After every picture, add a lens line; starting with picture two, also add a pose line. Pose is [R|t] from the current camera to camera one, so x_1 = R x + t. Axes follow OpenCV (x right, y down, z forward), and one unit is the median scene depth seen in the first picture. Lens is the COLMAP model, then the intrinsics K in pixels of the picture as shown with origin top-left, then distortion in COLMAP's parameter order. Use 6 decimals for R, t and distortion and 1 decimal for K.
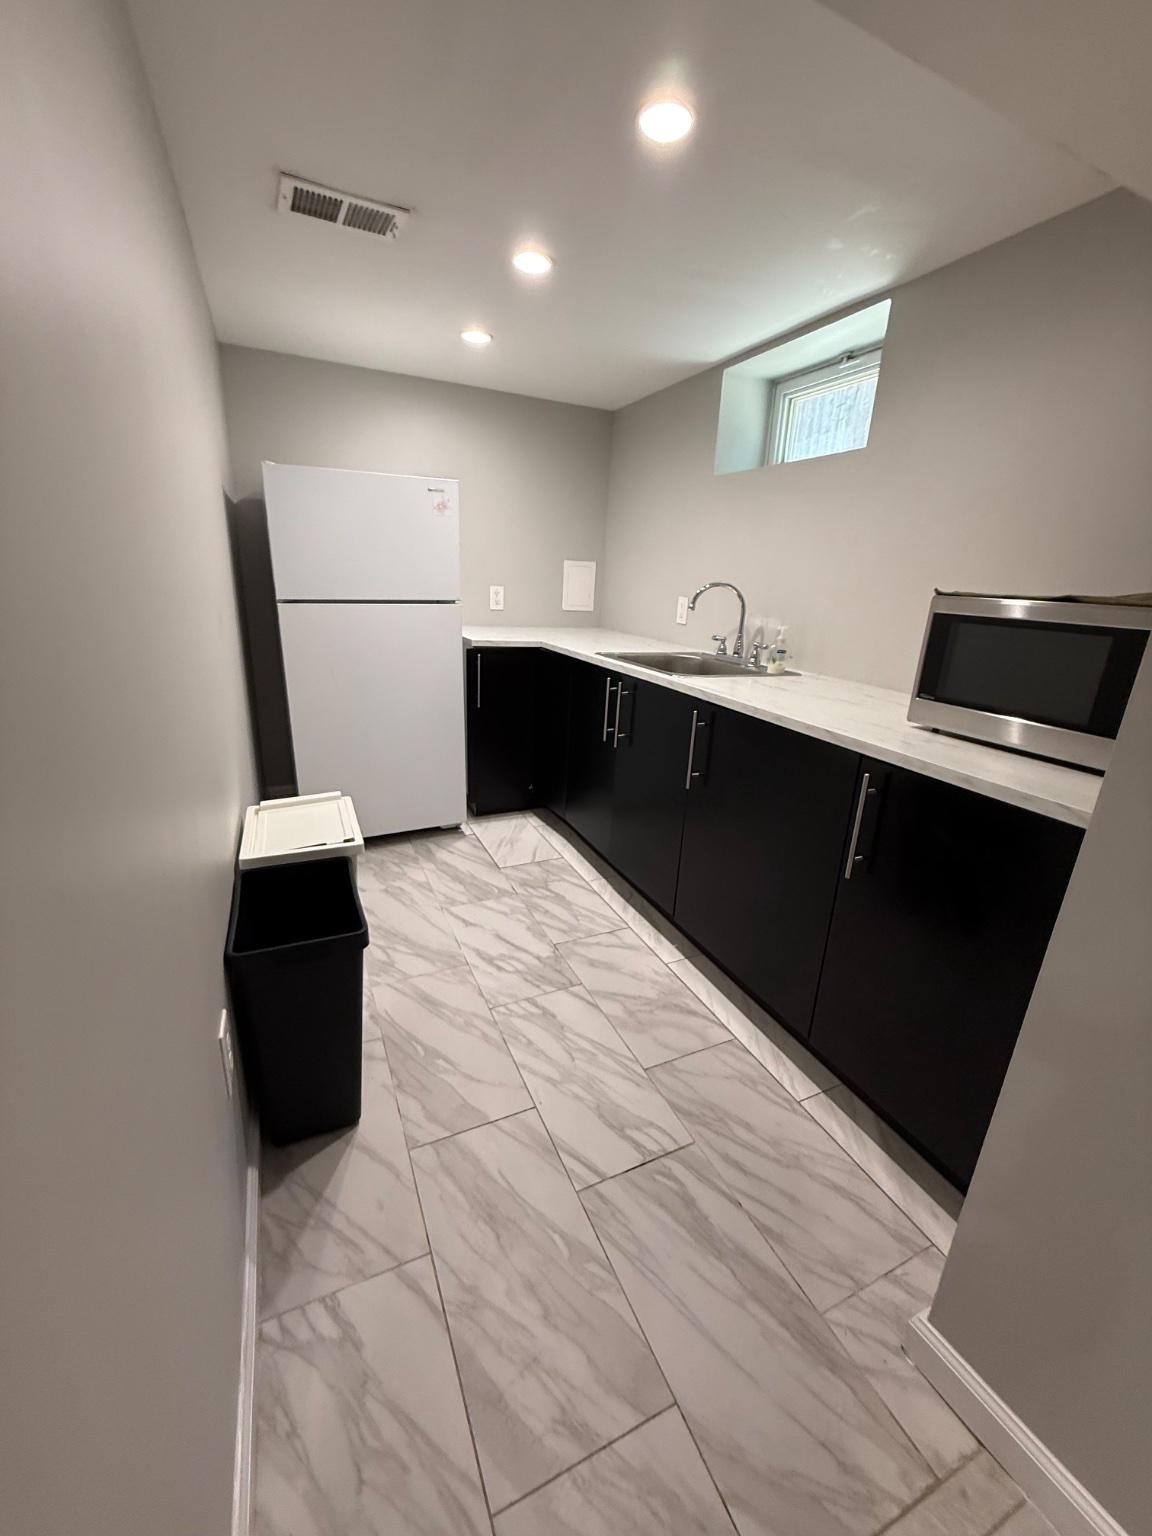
lens RADIAL K [[611.4, 0, 573.3], [0, 611.4, 764.7], [0, 0, 1]] dist [0.000007, 0.000396]
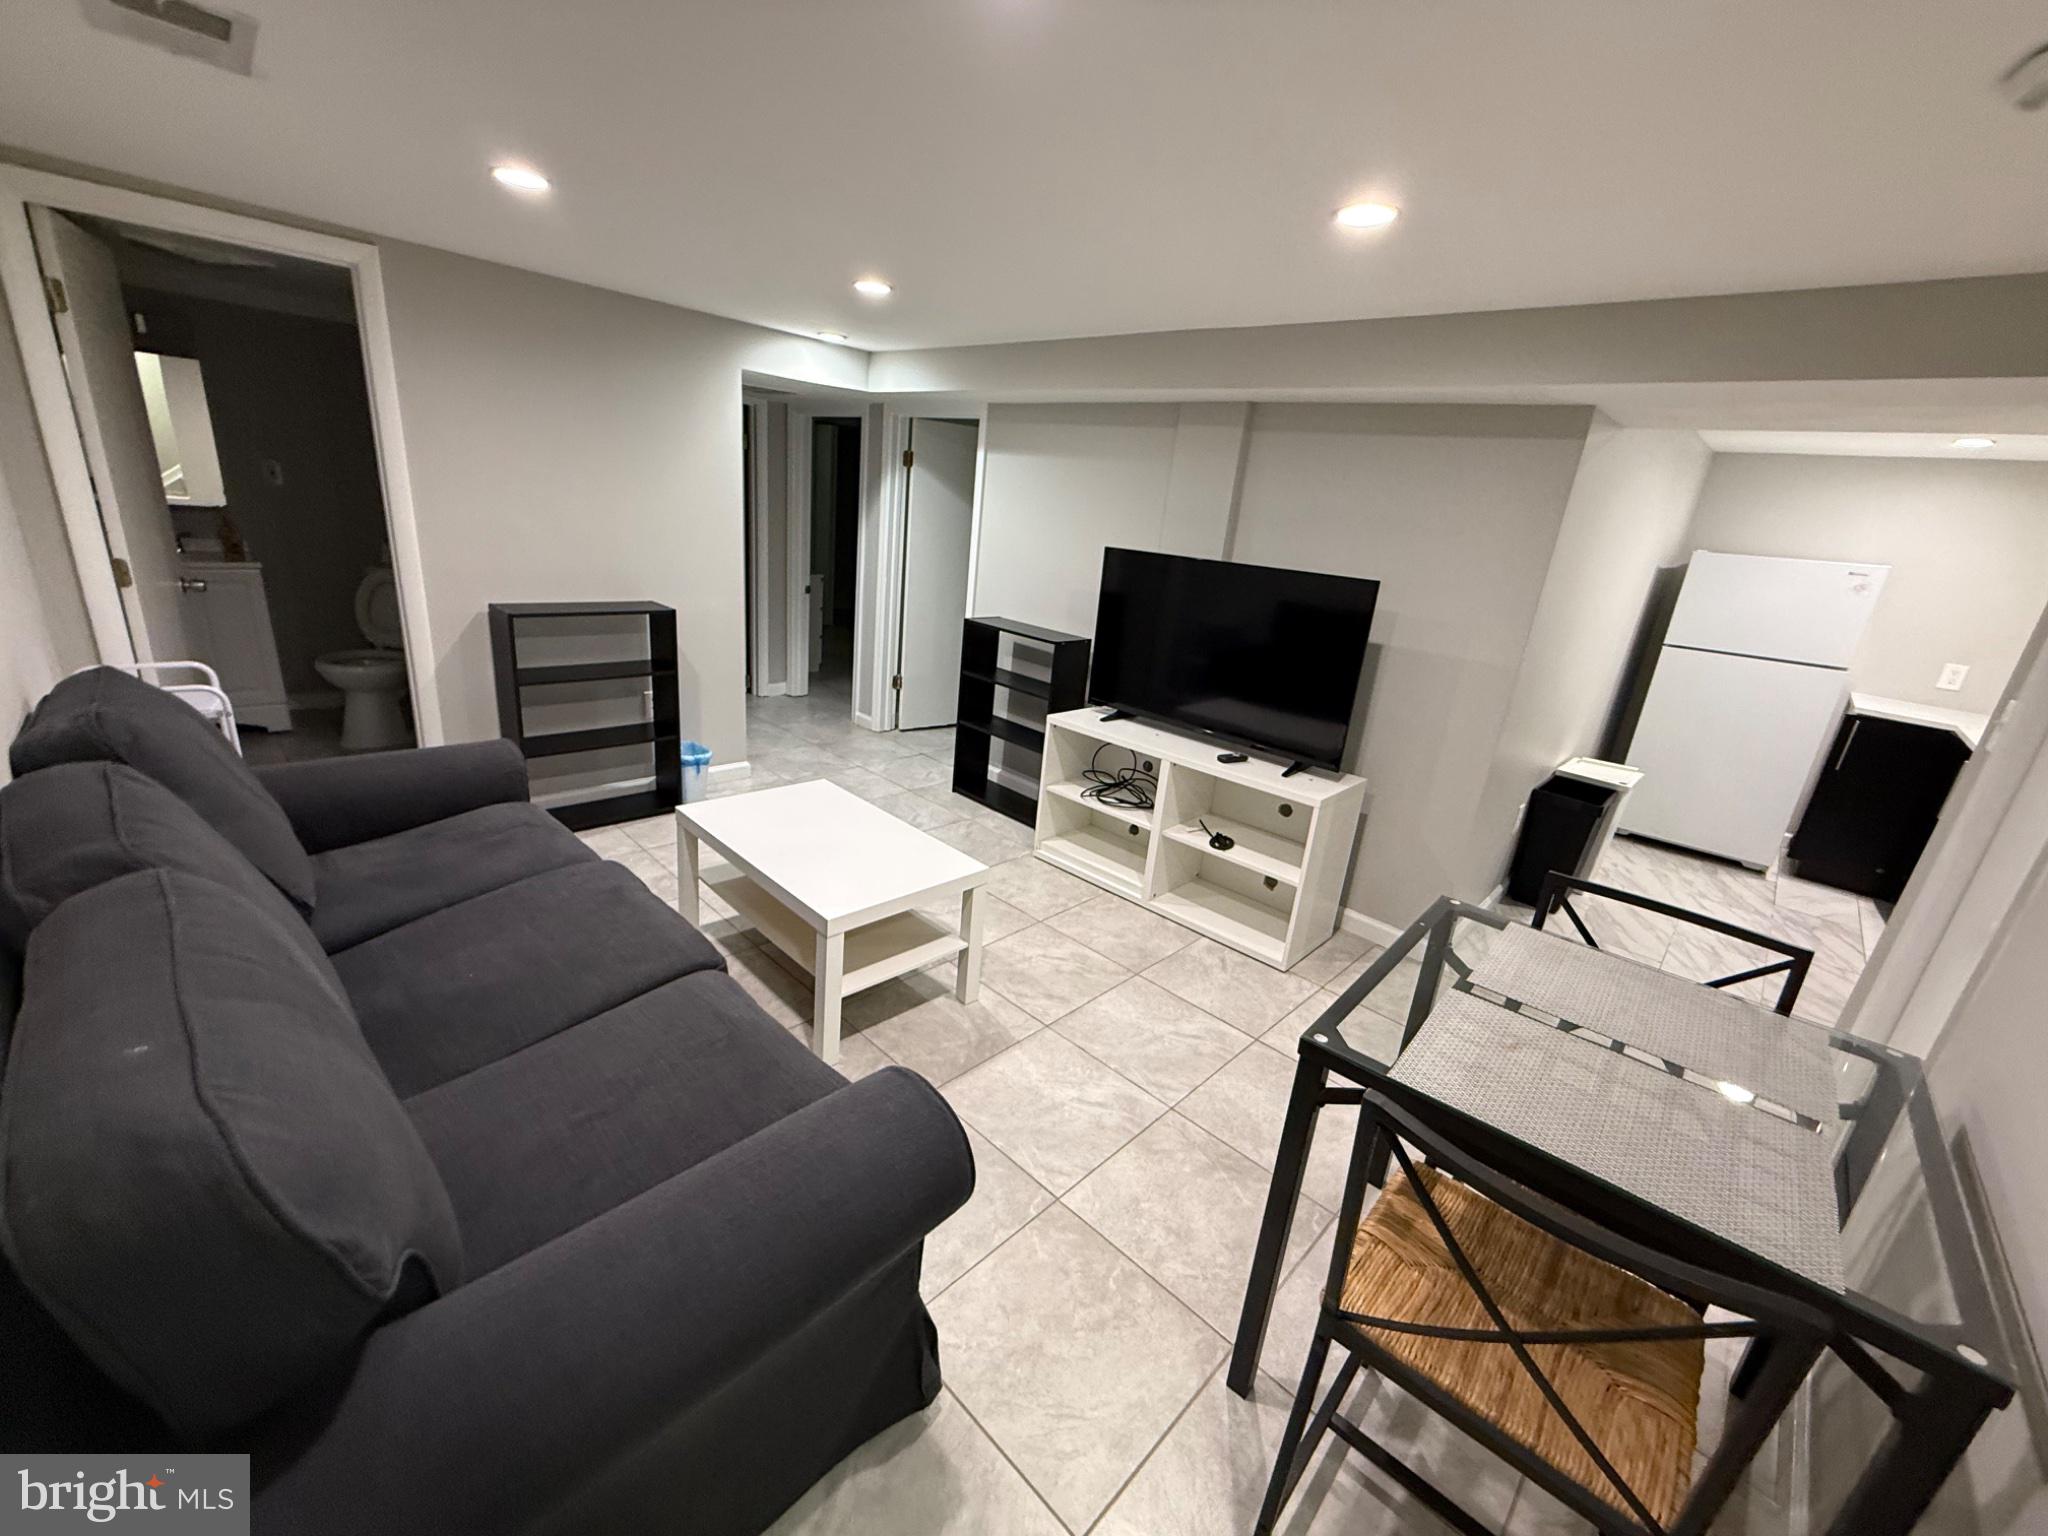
lens RADIAL K [[815.1, 0, 1031.9], [0, 815.1, 764.1], [0, 0, 1]] dist [0.000007, 0.000396]
pose [[0.372901, 0.278718, -0.885020, 0.636919], [-0.354225, 0.924339, 0.141849, 0.210938], [0.857595, 0.260601, 0.443416, -0.902405]]
